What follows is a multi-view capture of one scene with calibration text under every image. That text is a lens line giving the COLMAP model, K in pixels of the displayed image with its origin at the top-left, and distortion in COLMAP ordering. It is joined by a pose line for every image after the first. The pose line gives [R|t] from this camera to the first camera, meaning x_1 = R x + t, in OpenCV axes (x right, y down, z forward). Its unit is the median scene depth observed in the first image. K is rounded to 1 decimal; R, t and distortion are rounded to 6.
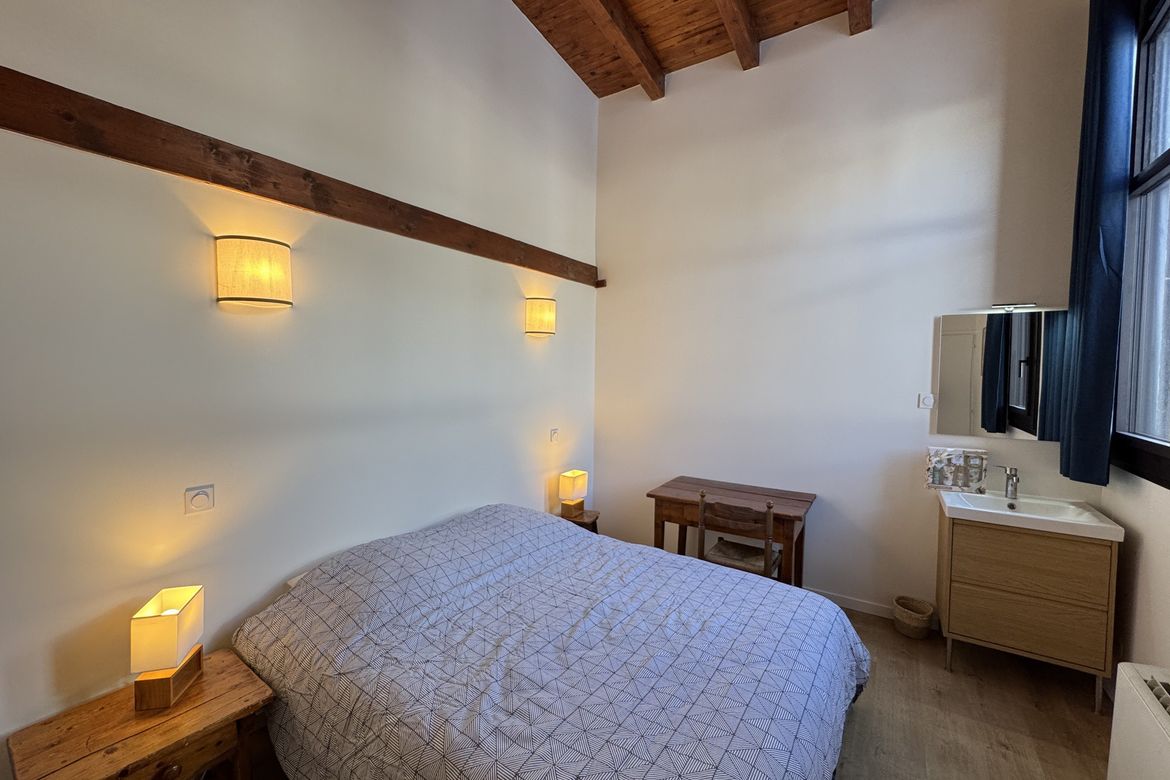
lens RADIAL K [[470.6, 0, 584.4], [0, 470.6, 388.4], [0, 0, 1]] dist [-0.001602, 0.000198]
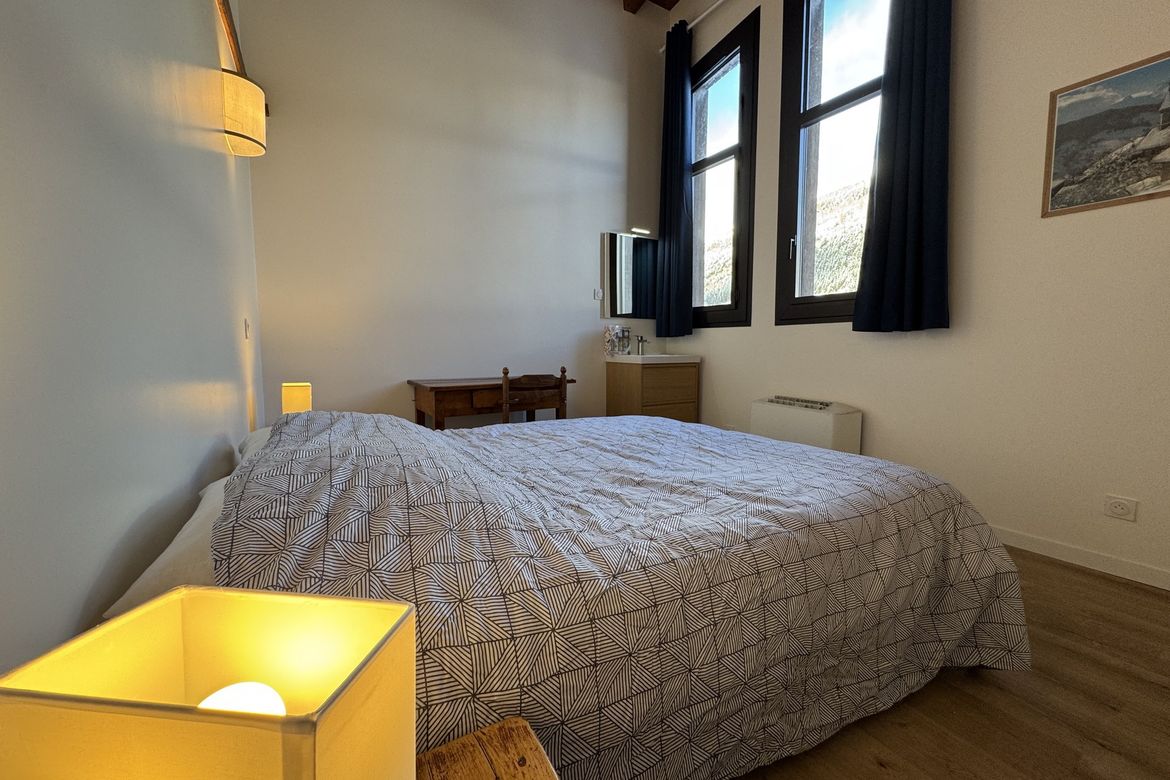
lens RADIAL K [[470.6, 0, 584.4], [0, 470.6, 388.4], [0, 0, 1]] dist [-0.001602, 0.000198]
pose [[0.440956, -0.093145, 0.892683, -0.584867], [0.032047, 0.995600, 0.088054, 0.190485], [-0.896957, -0.010220, 0.442000, 0.448225]]
